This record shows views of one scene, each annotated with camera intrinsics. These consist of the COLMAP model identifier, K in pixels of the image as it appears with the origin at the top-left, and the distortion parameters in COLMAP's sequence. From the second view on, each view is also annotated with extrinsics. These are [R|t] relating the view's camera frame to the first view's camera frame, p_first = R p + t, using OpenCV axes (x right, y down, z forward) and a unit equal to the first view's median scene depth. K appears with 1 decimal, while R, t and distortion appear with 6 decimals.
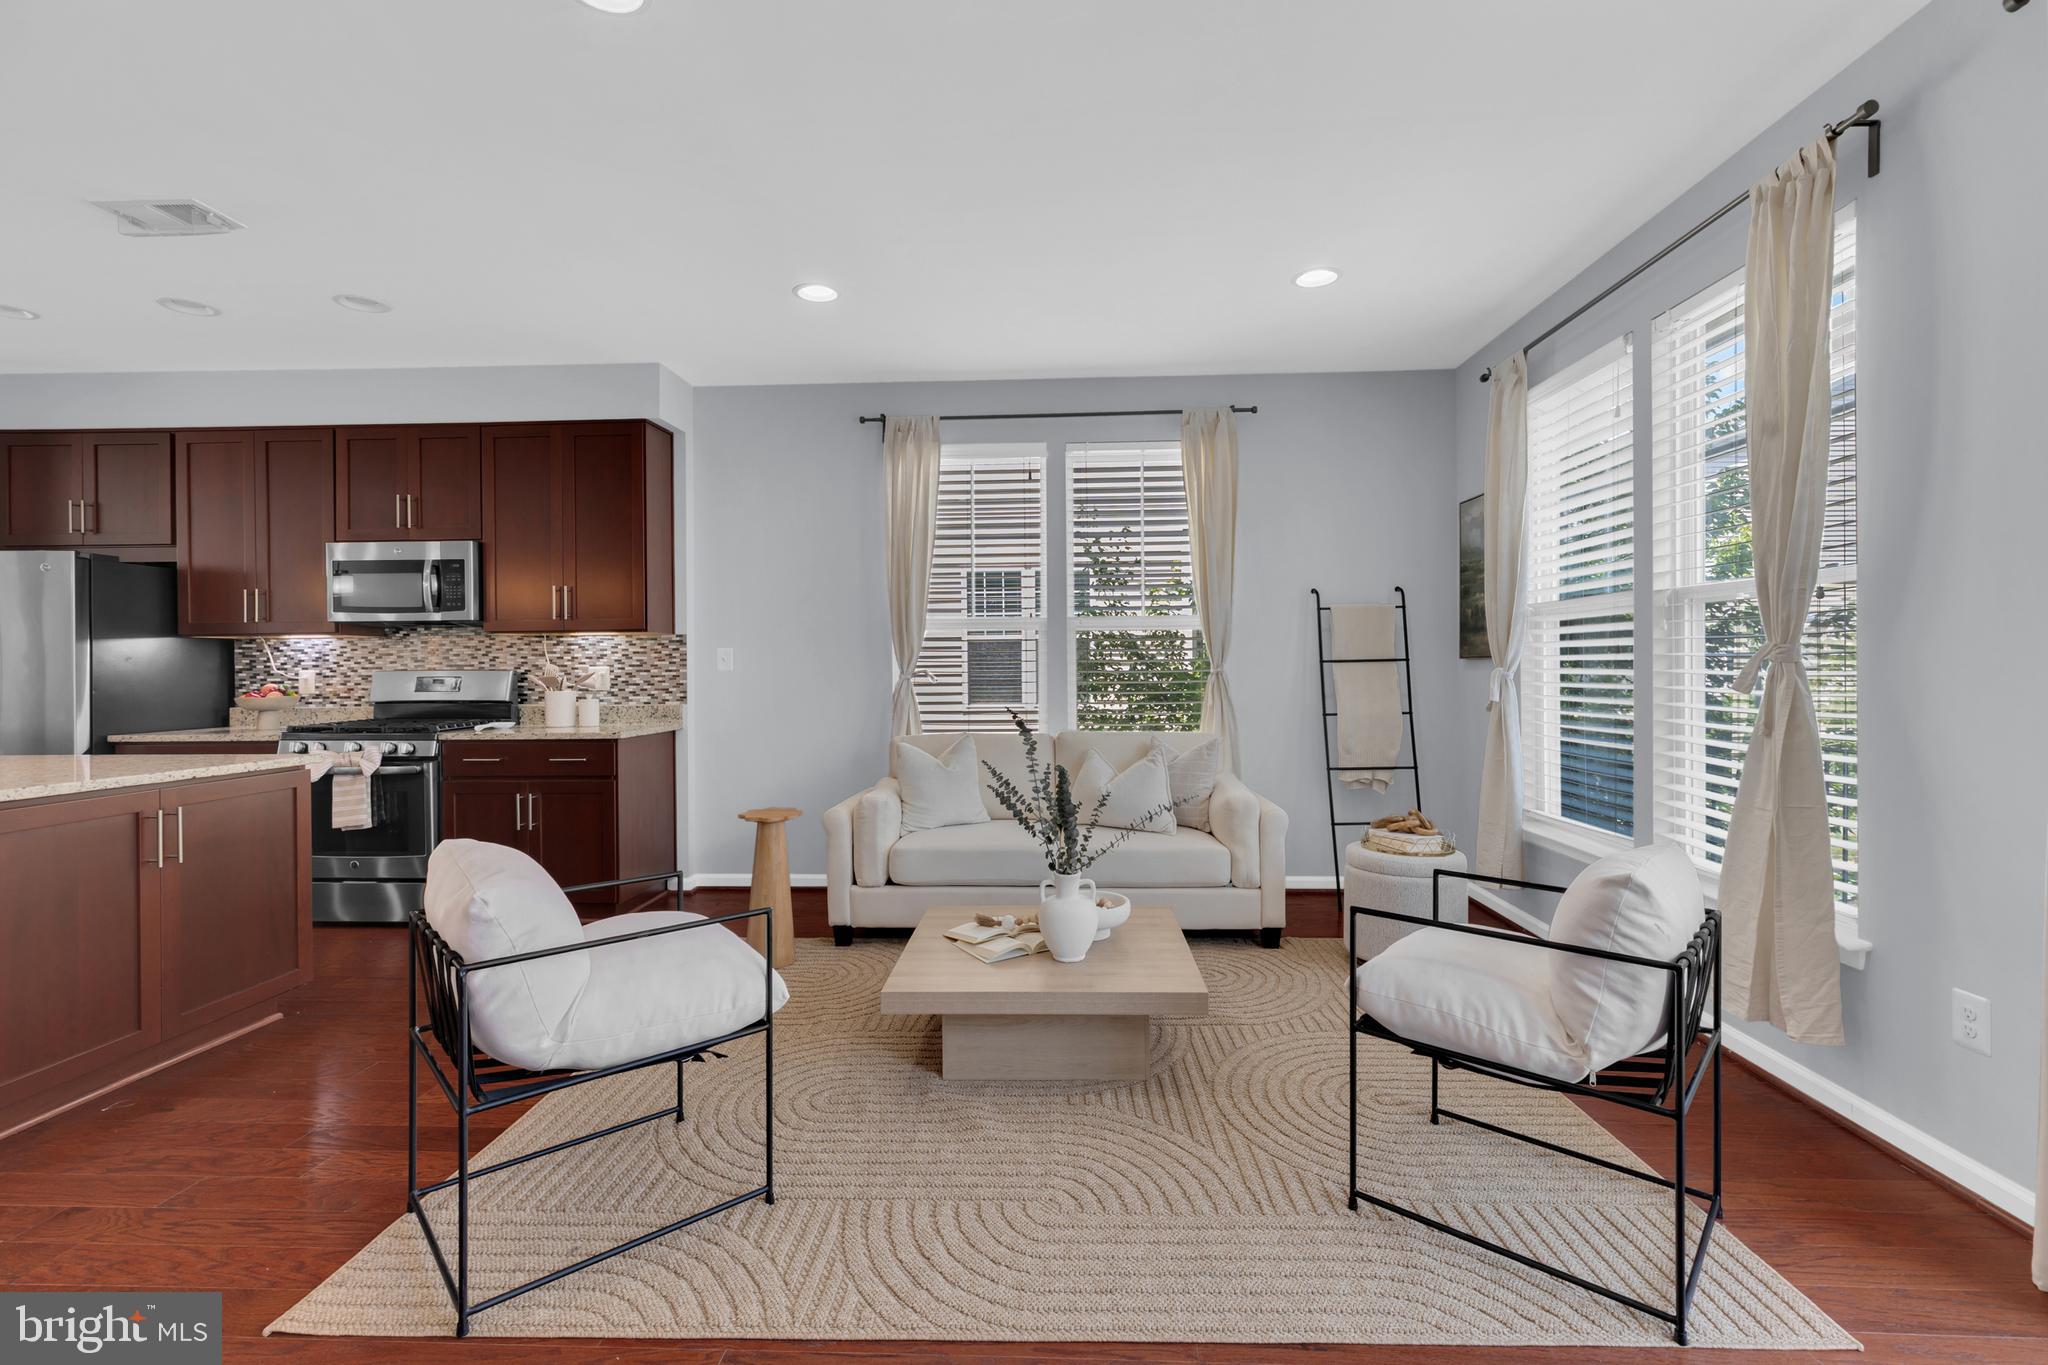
lens RADIAL K [[921.8, 0, 1040.2], [0, 921.8, 669.6], [0, 0, 1]] dist [0.007506, -0.000270]
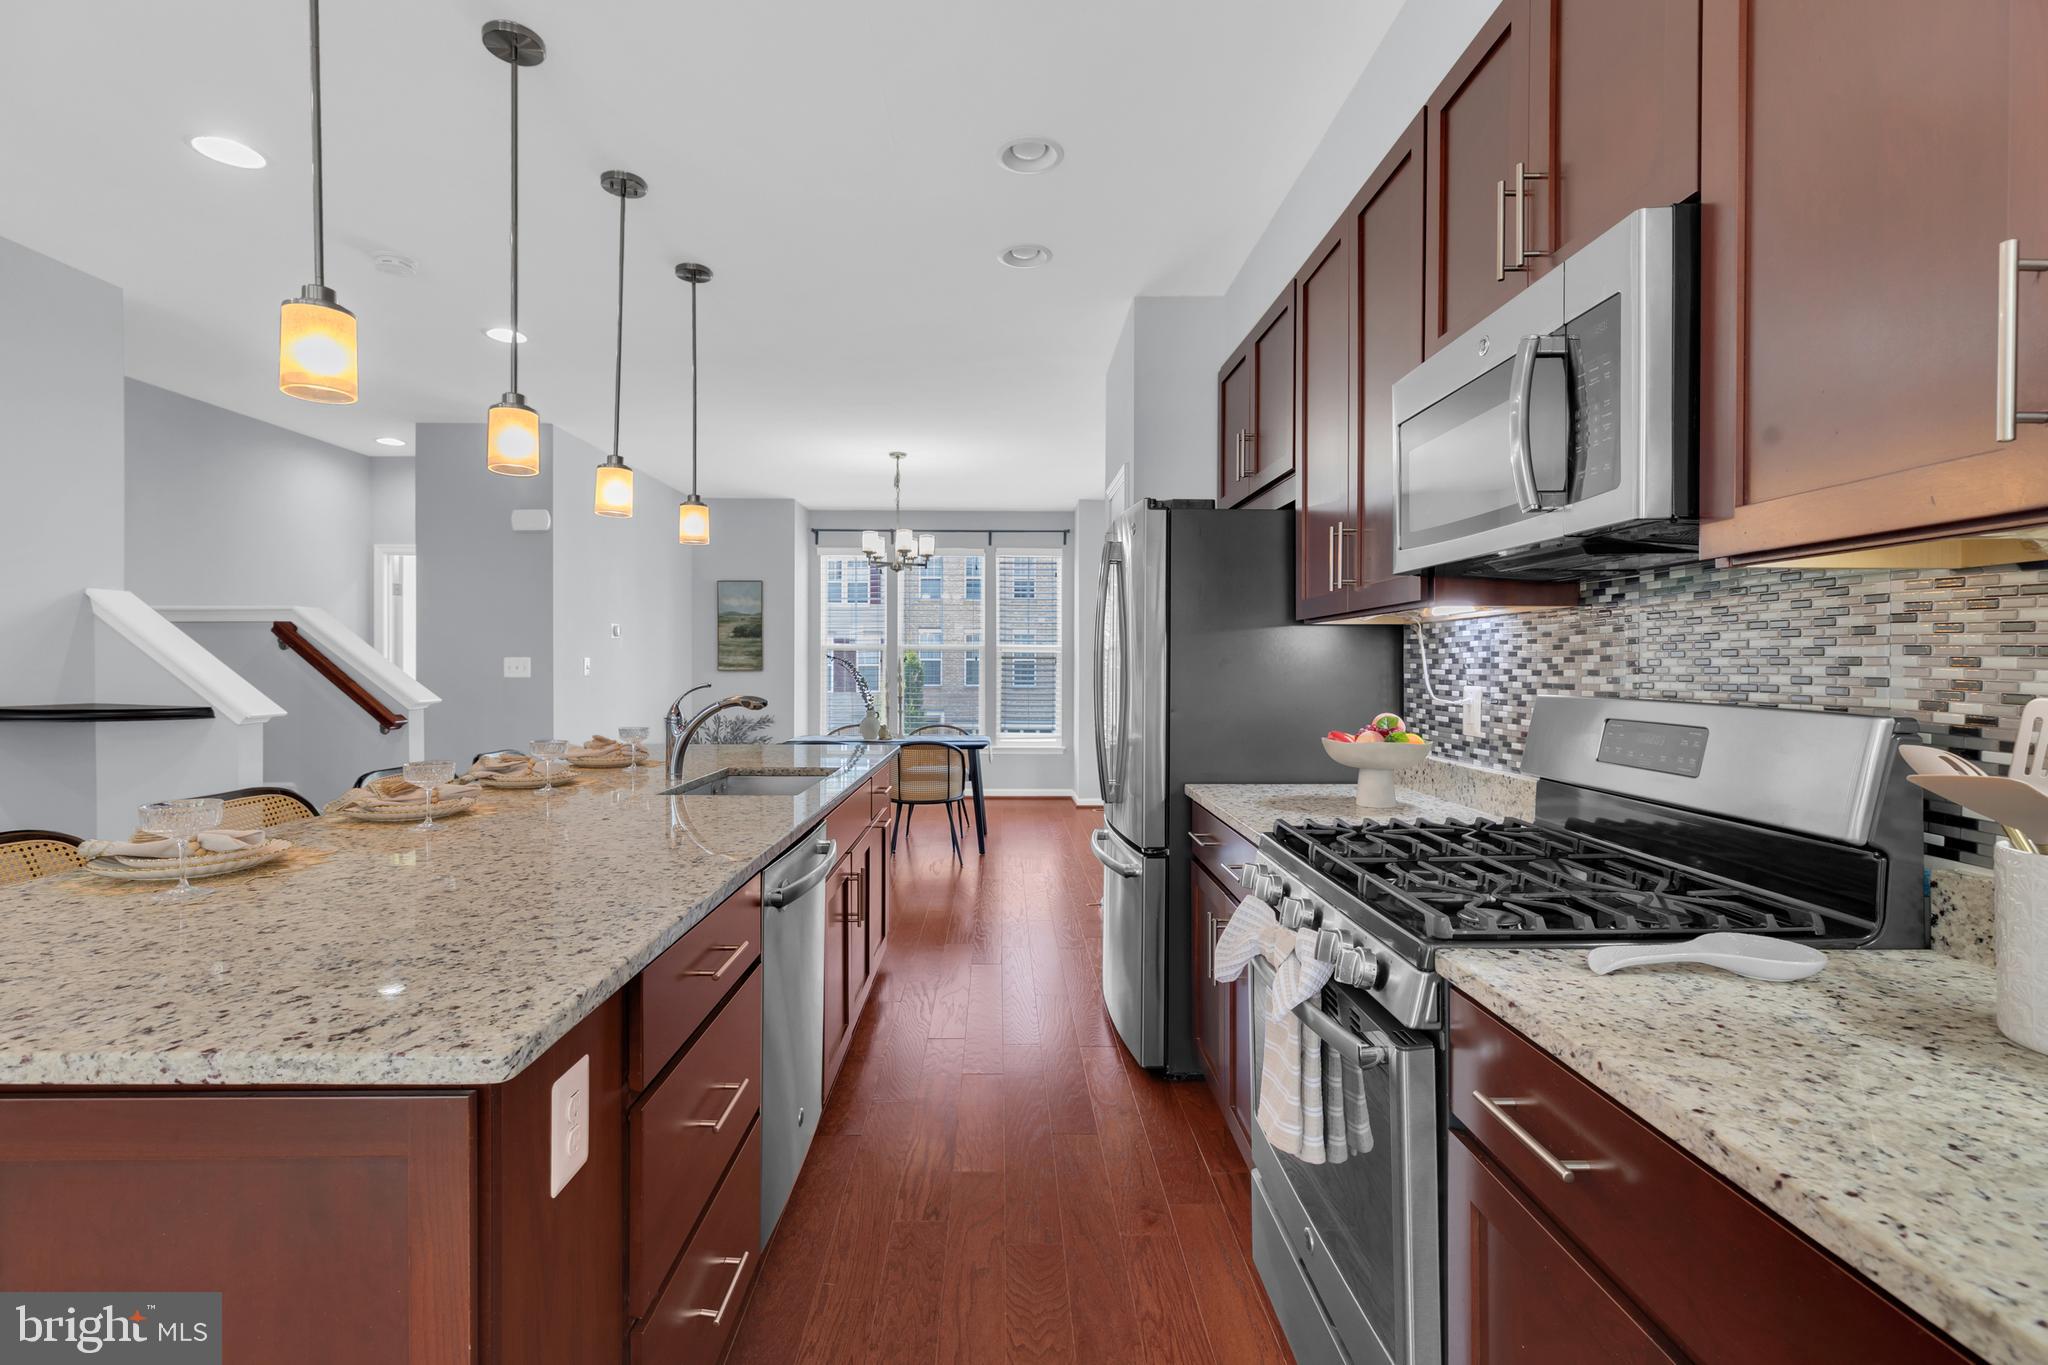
lens RADIAL K [[921.8, 0, 997.3], [0, 921.8, 663.9], [0, 0, 1]] dist [0.007506, -0.000270]
pose [[0.052361, 0.007741, -0.998598, -0.364088], [-0.005179, 0.999959, 0.007480, -0.014070], [0.998615, 0.004780, 0.052399, 0.800621]]
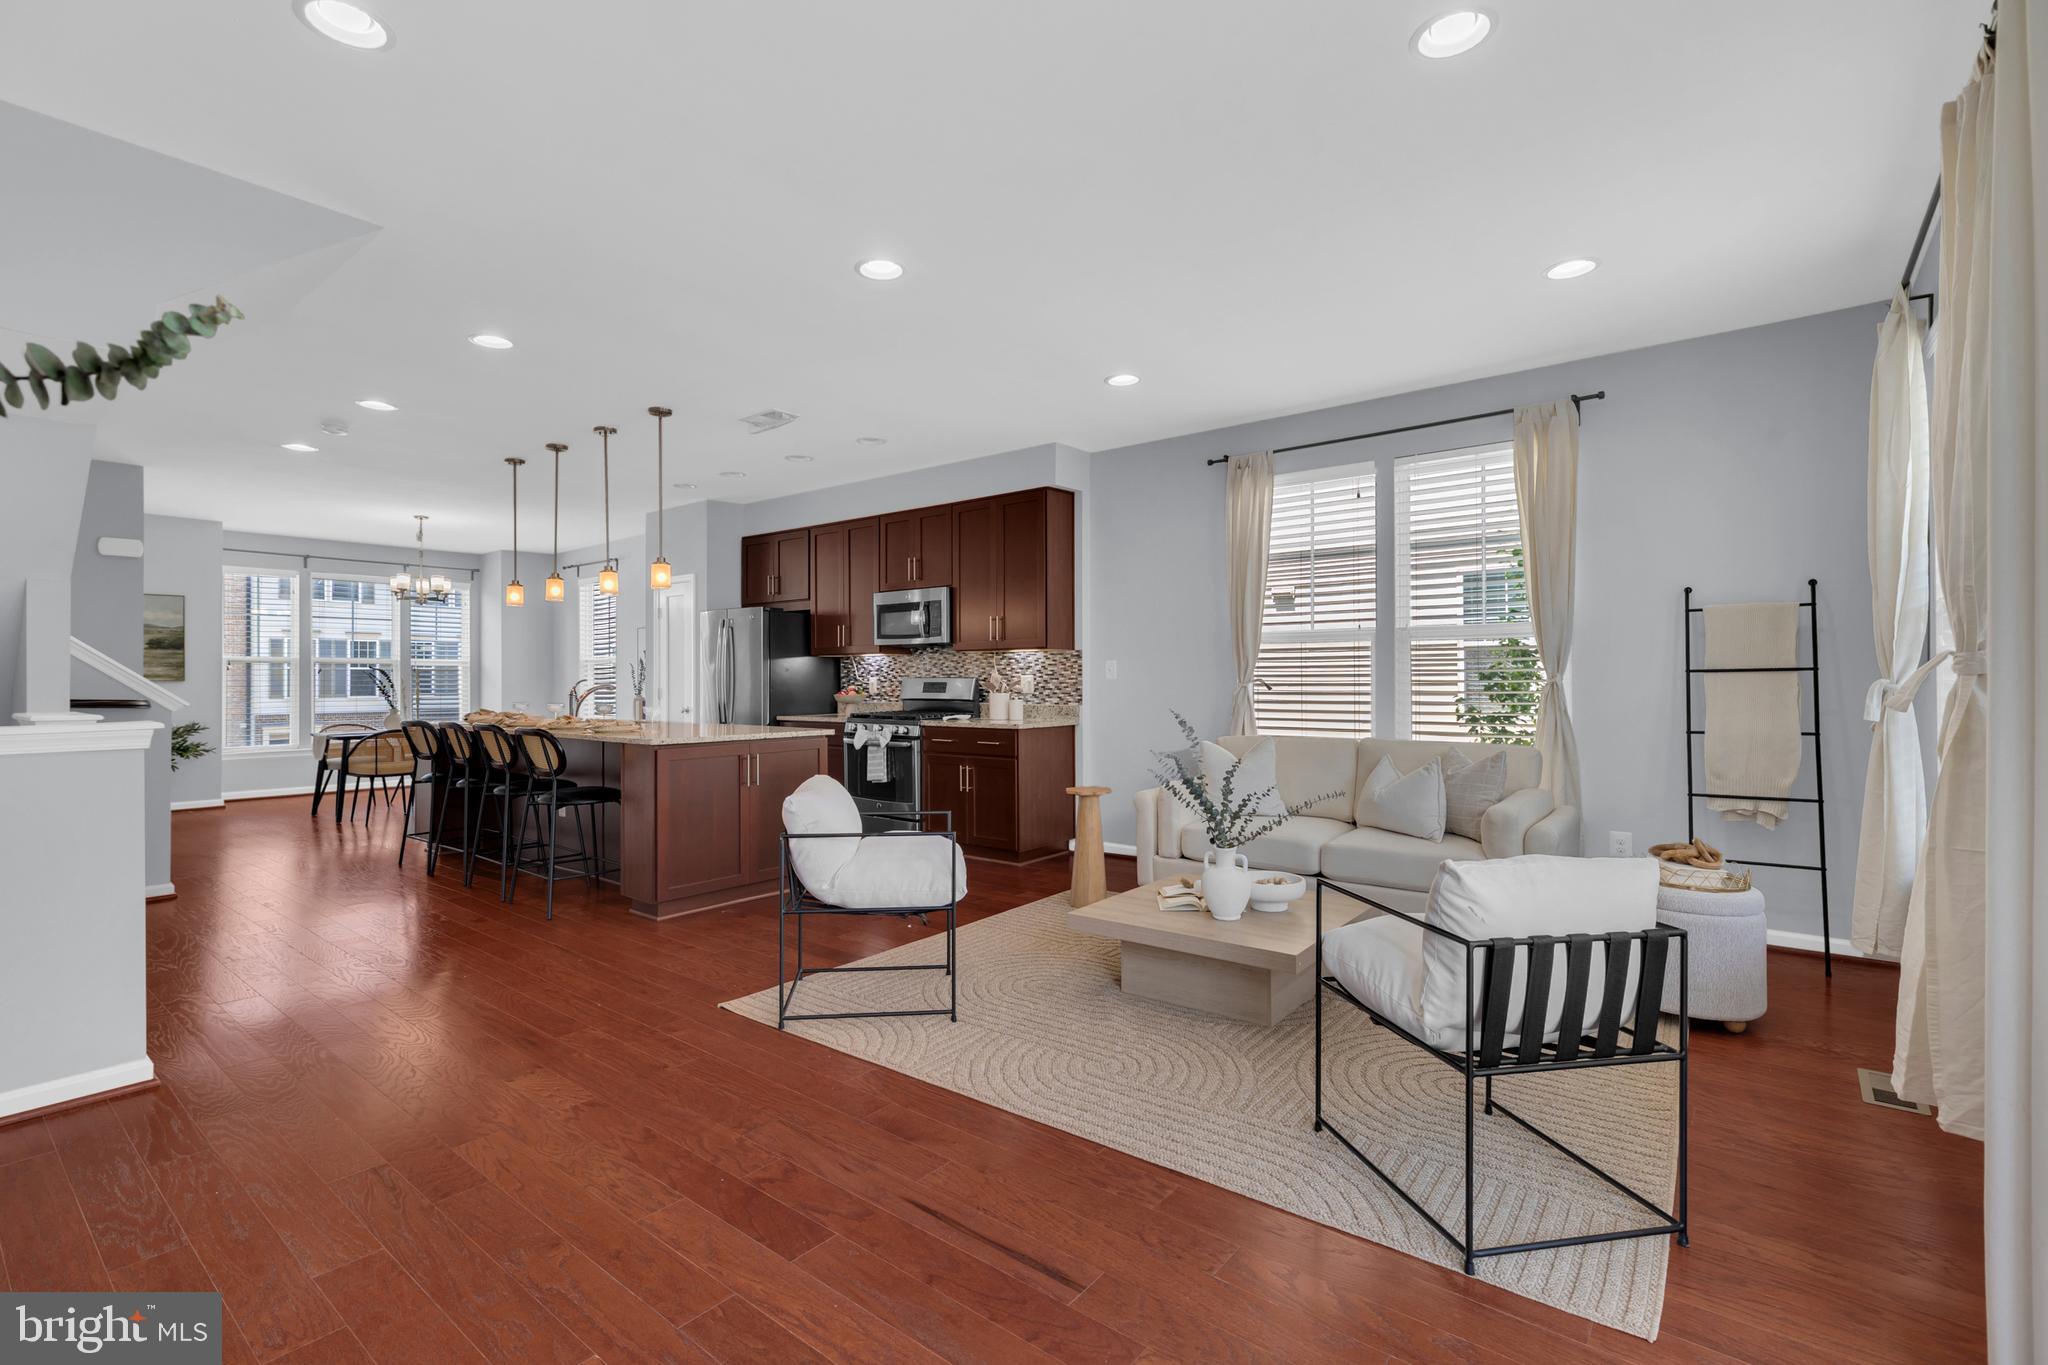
lens RADIAL K [[921.8, 0, 1006.0], [0, 921.8, 674.4], [0, 0, 1]] dist [0.007506, -0.000270]
pose [[0.802403, 0.001717, -0.596780, 0.306579], [-0.003962, 0.999989, -0.002450, -0.001108], [0.596769, 0.004331, 0.802401, -0.084524]]
